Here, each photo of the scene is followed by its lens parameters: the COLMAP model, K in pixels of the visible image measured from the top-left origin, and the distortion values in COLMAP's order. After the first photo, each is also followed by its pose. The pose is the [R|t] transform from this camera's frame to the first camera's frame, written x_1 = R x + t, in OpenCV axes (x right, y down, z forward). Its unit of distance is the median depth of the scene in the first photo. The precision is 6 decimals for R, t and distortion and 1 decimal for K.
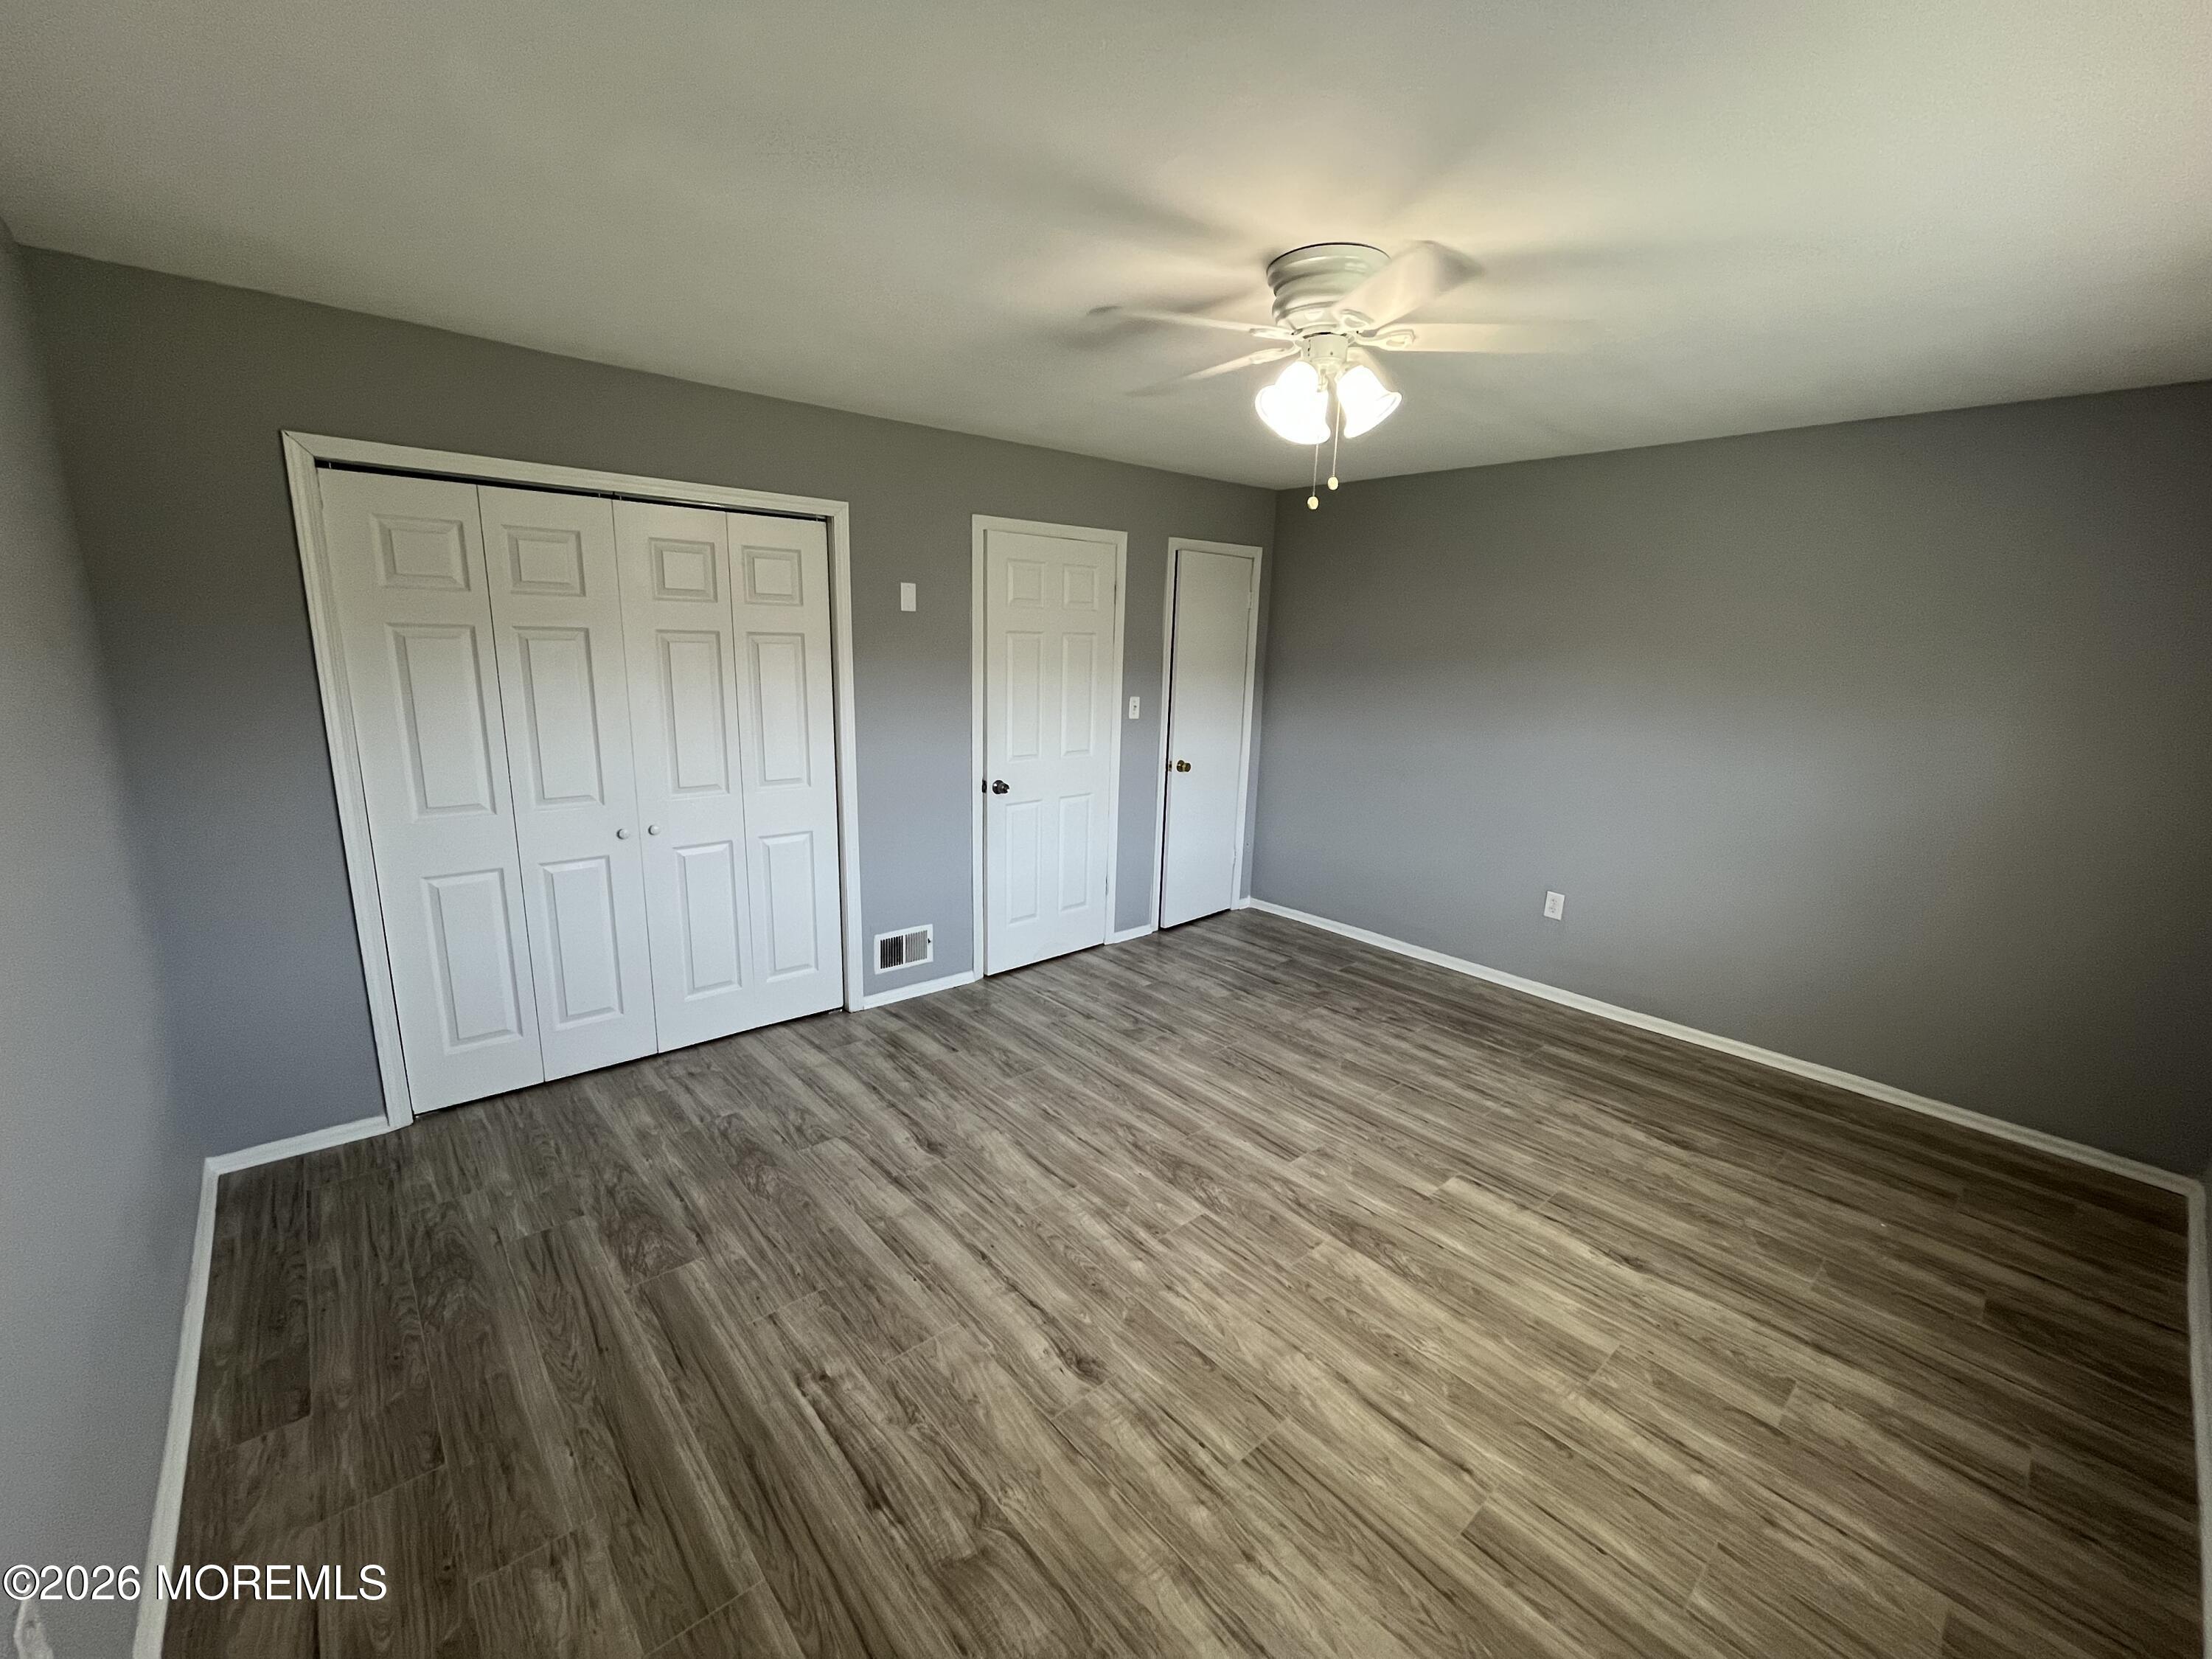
lens RADIAL K [[905.8, 0, 1111.5], [0, 905.8, 830.5], [0, 0, 1]] dist [-0.003971, 0.000597]
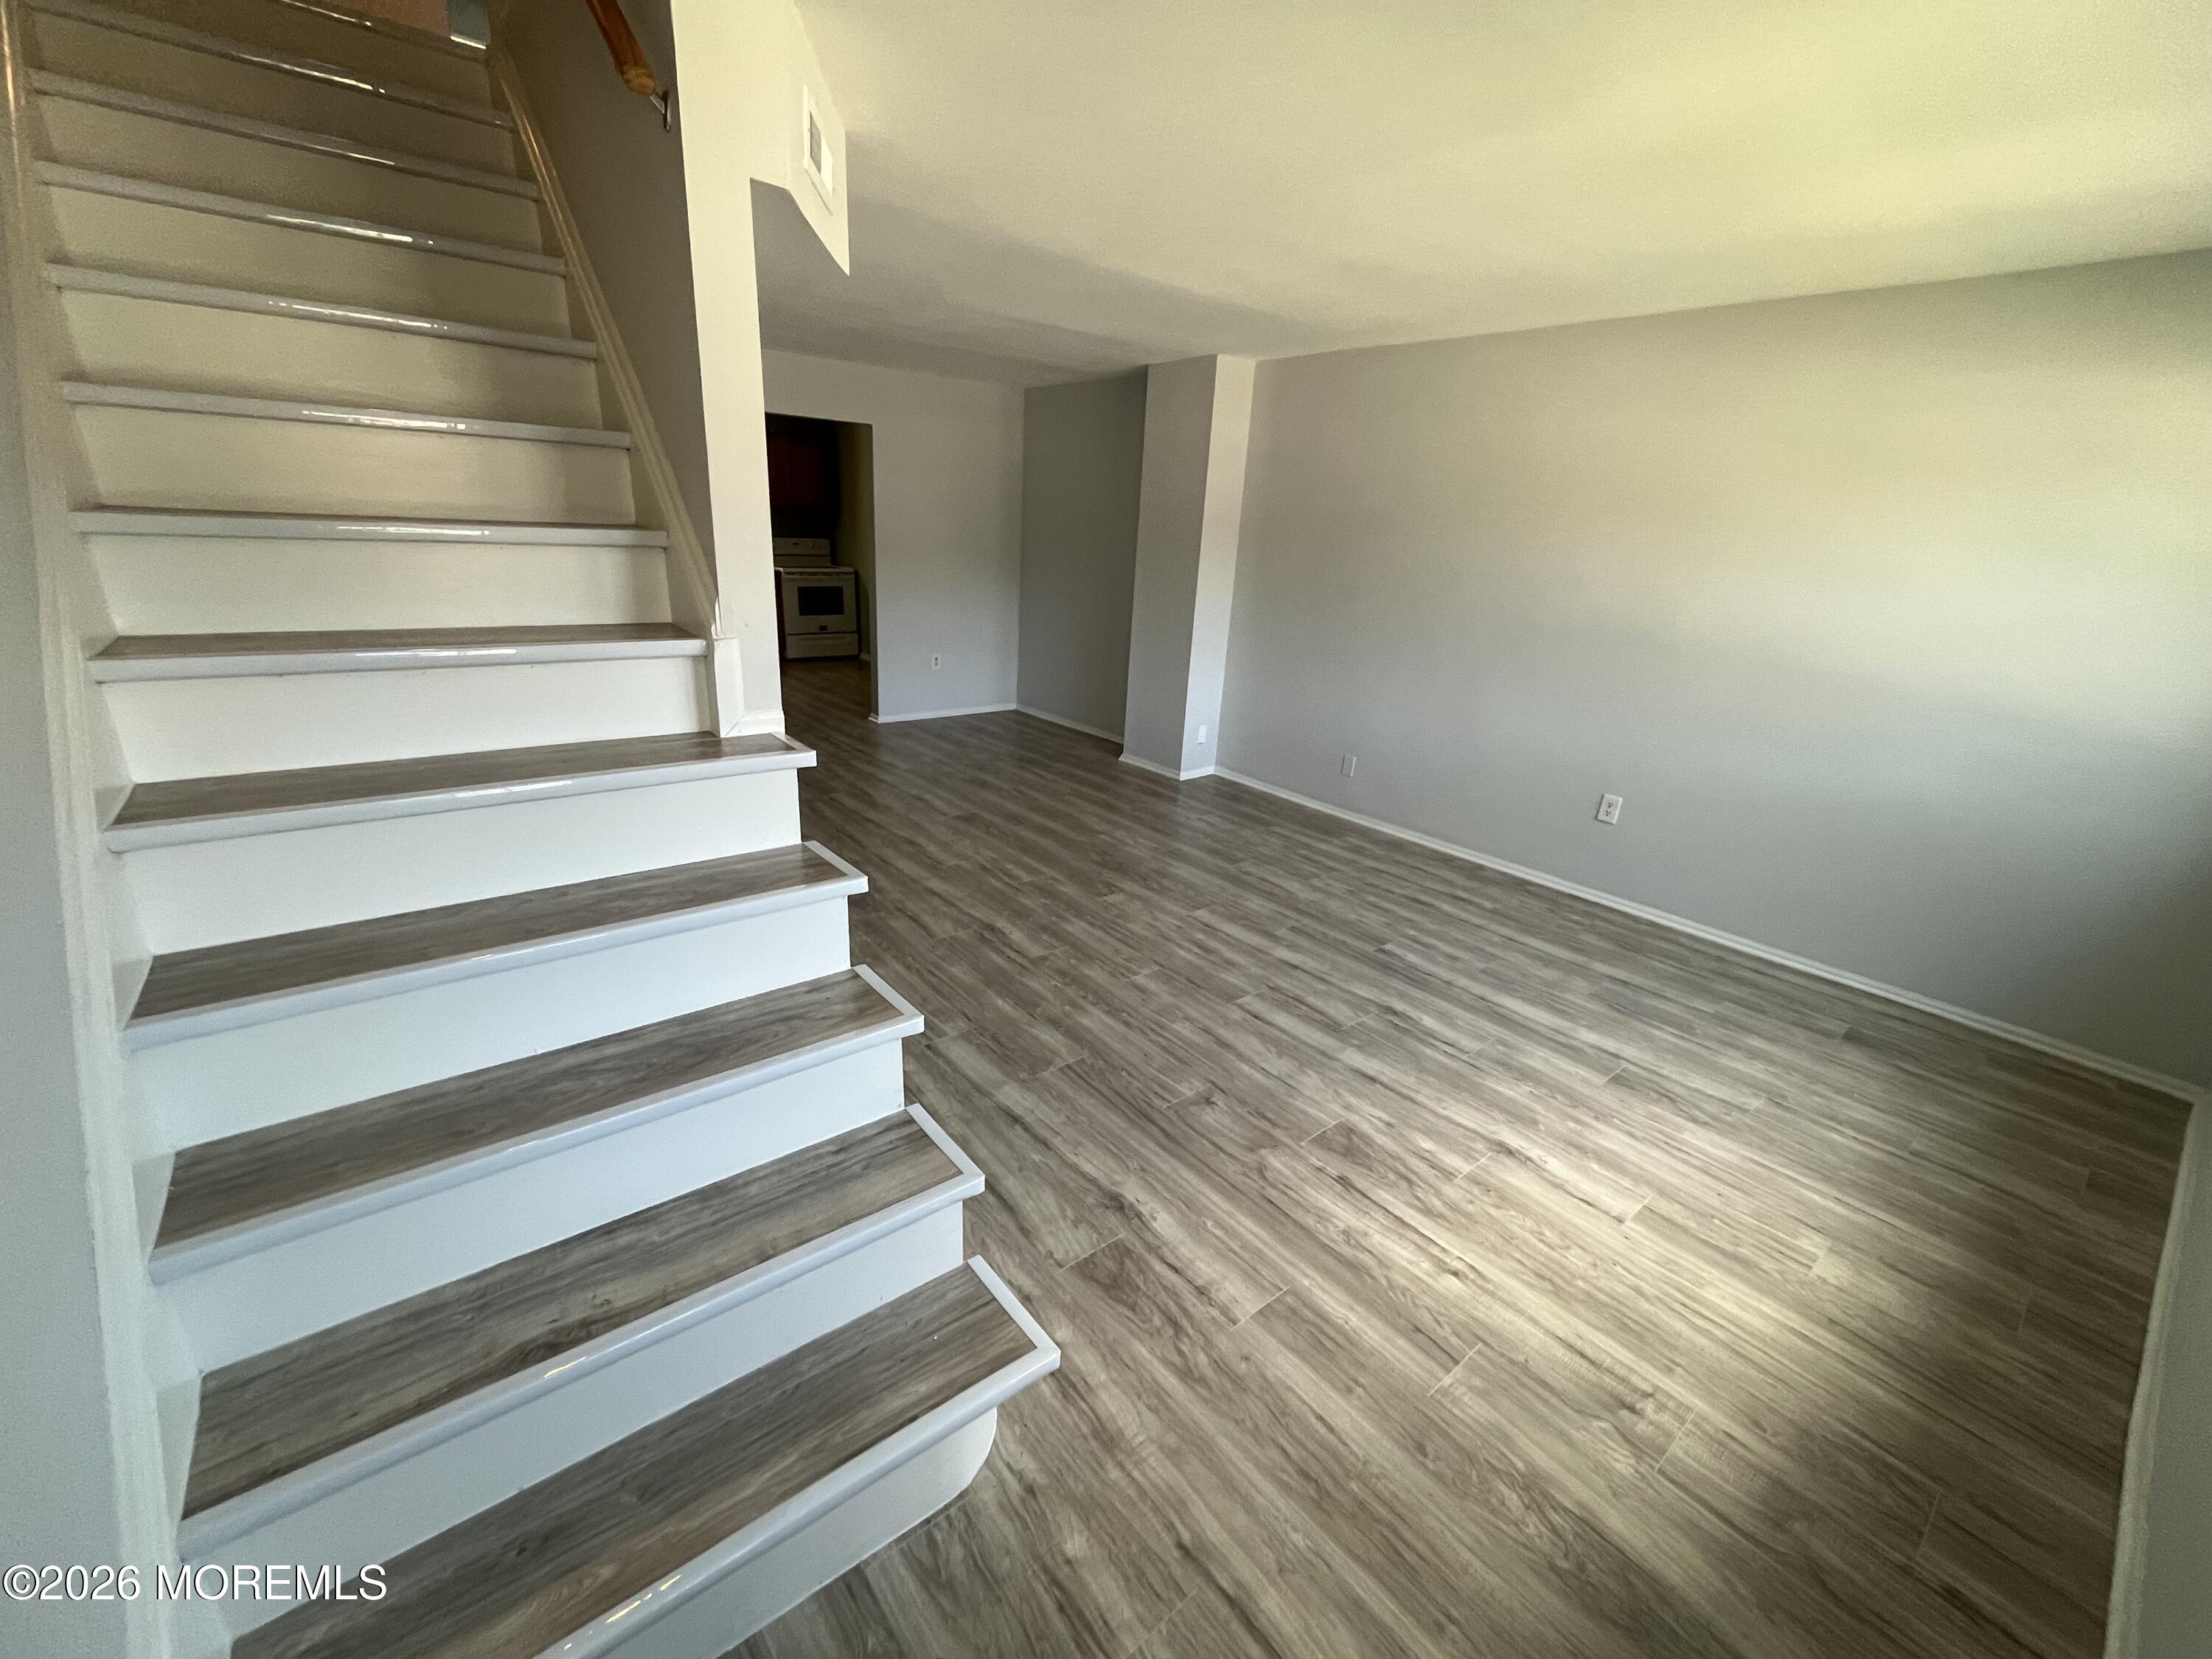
lens RADIAL K [[905.8, 0, 1109.3], [0, 905.8, 832.4], [0, 0, 1]] dist [-0.003971, 0.000597]
pose [[-0.996794, -0.079759, 0.006338, 0.112870], [-0.064903, 0.852361, 0.518910, -0.358101], [-0.046790, 0.516835, -0.854805, 1.840138]]
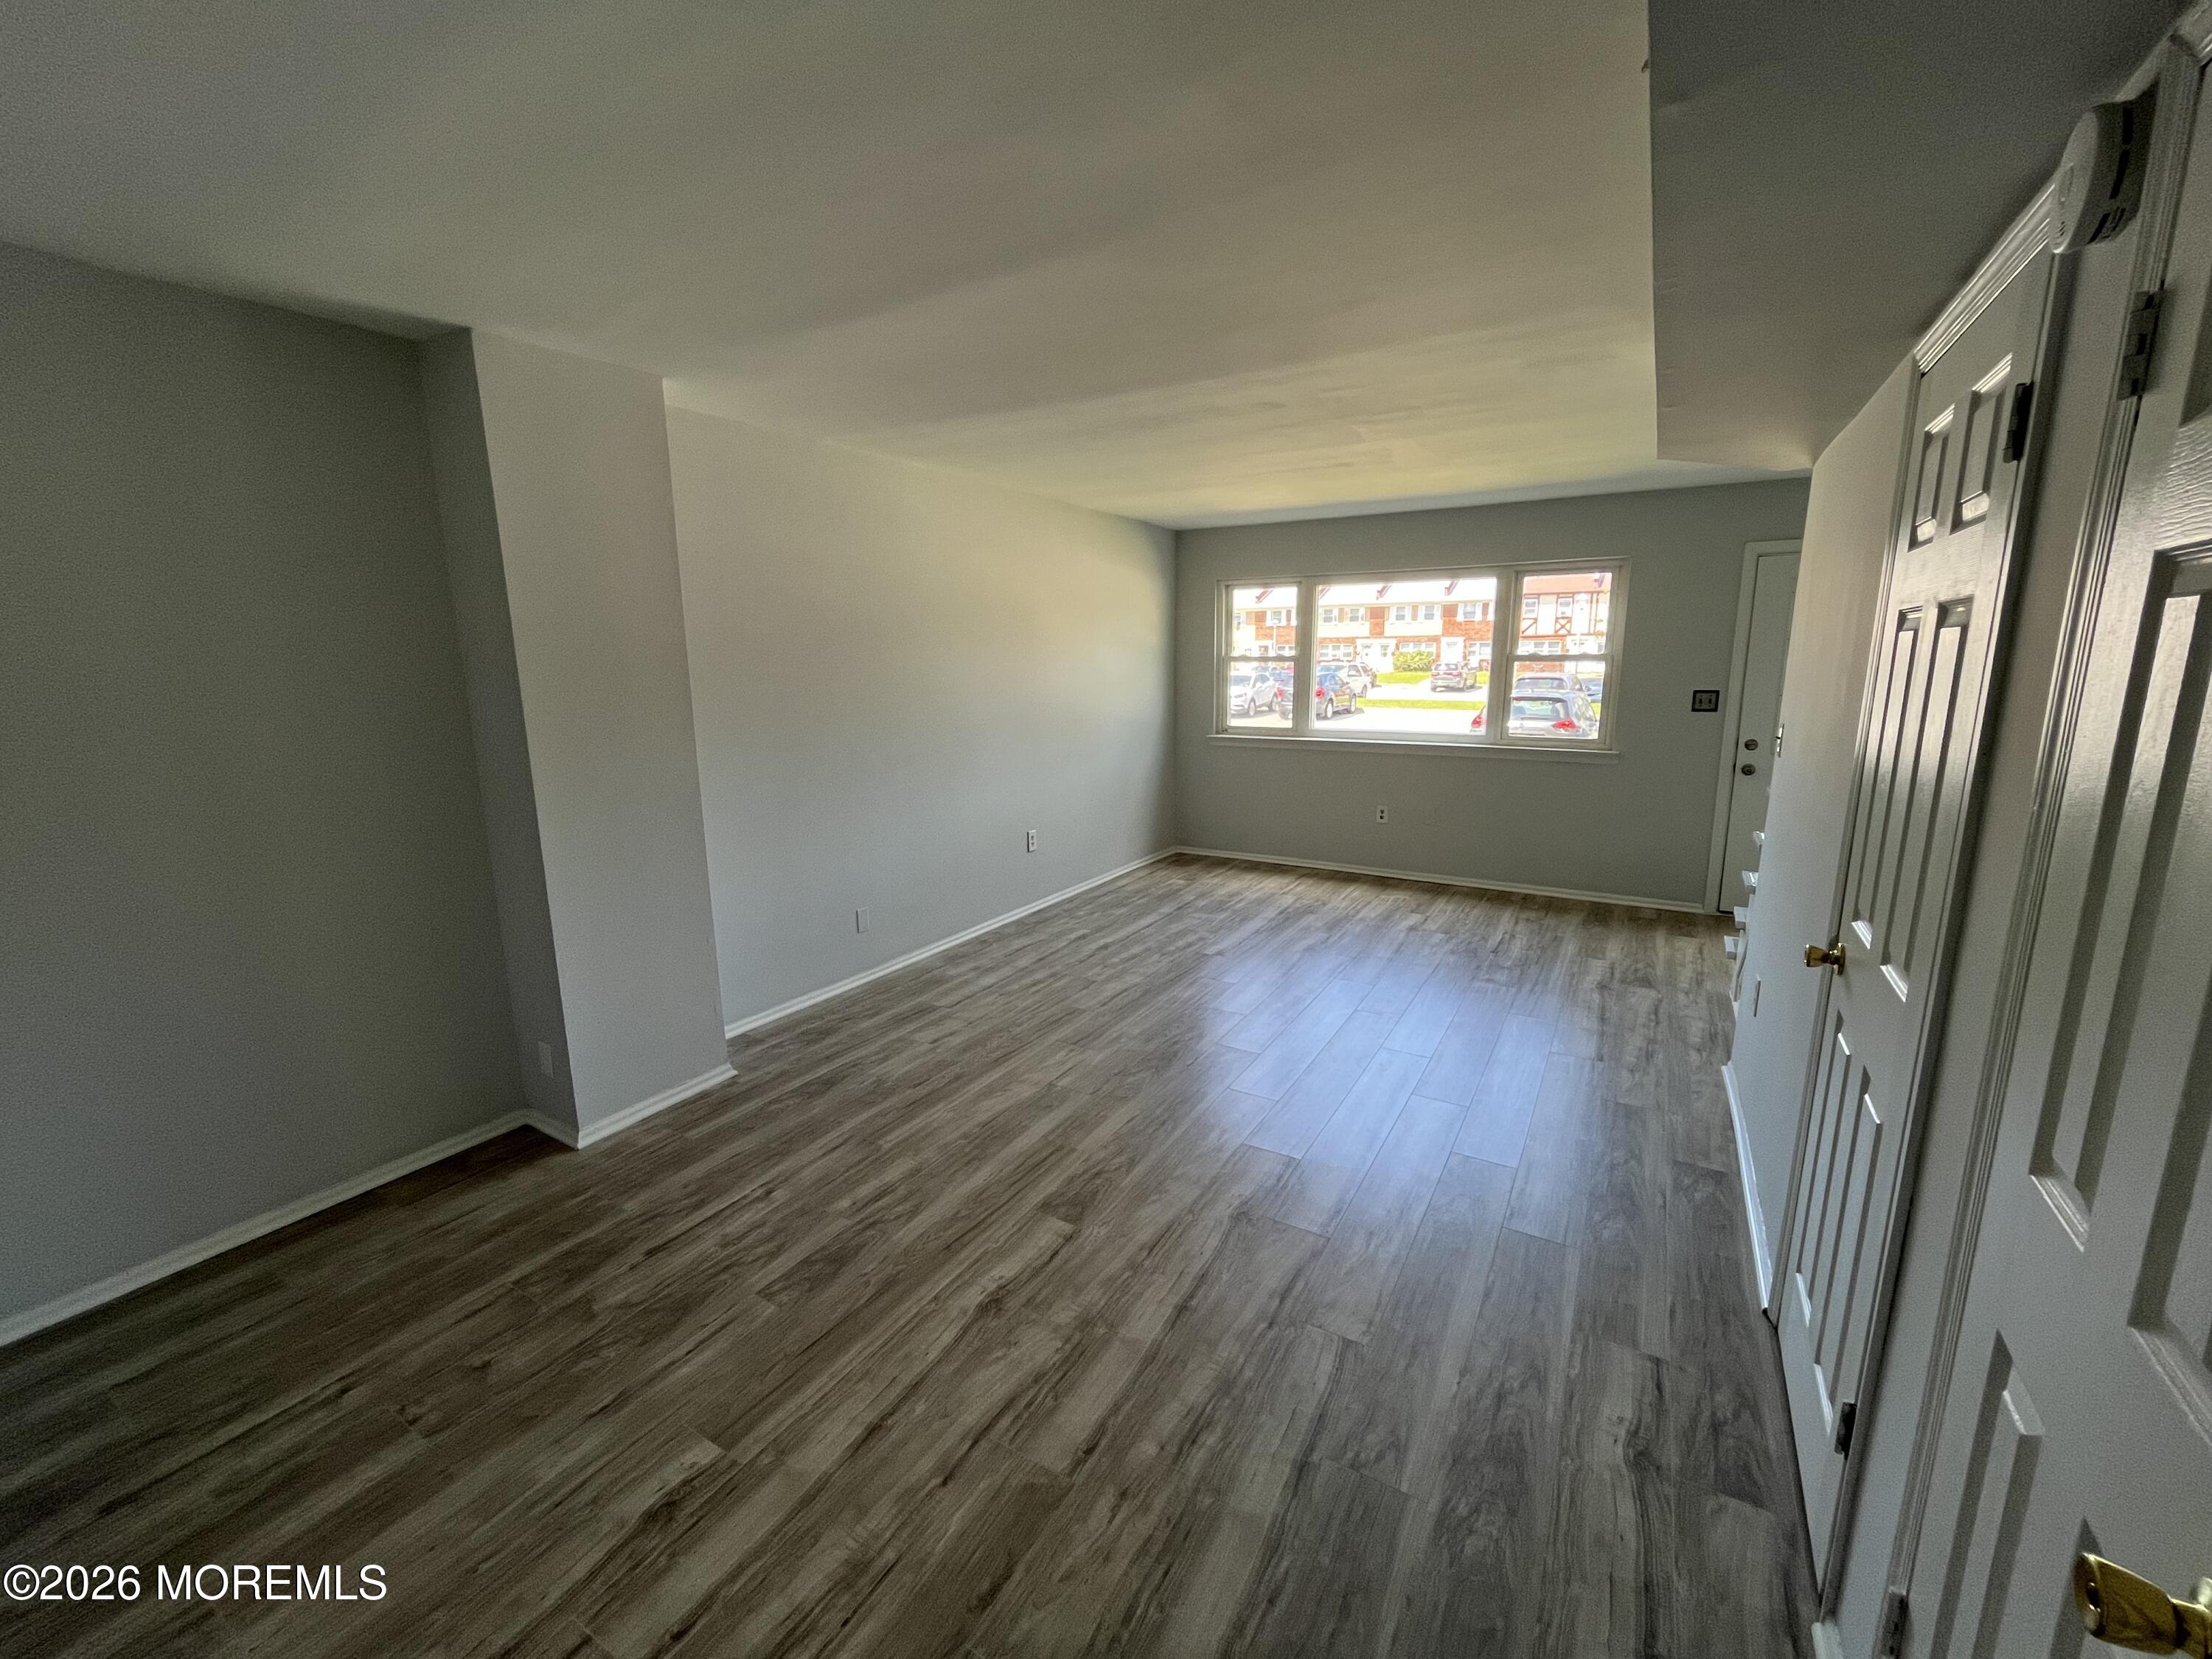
lens RADIAL K [[905.8, 0, 1104.6], [0, 905.8, 822.6], [0, 0, 1]] dist [-0.003971, 0.000597]
pose [[0.299696, 0.154358, -0.941465, 1.867569], [-0.188286, 0.976985, 0.100245, 0.294143], [0.935270, 0.147221, 0.321862, -1.029027]]
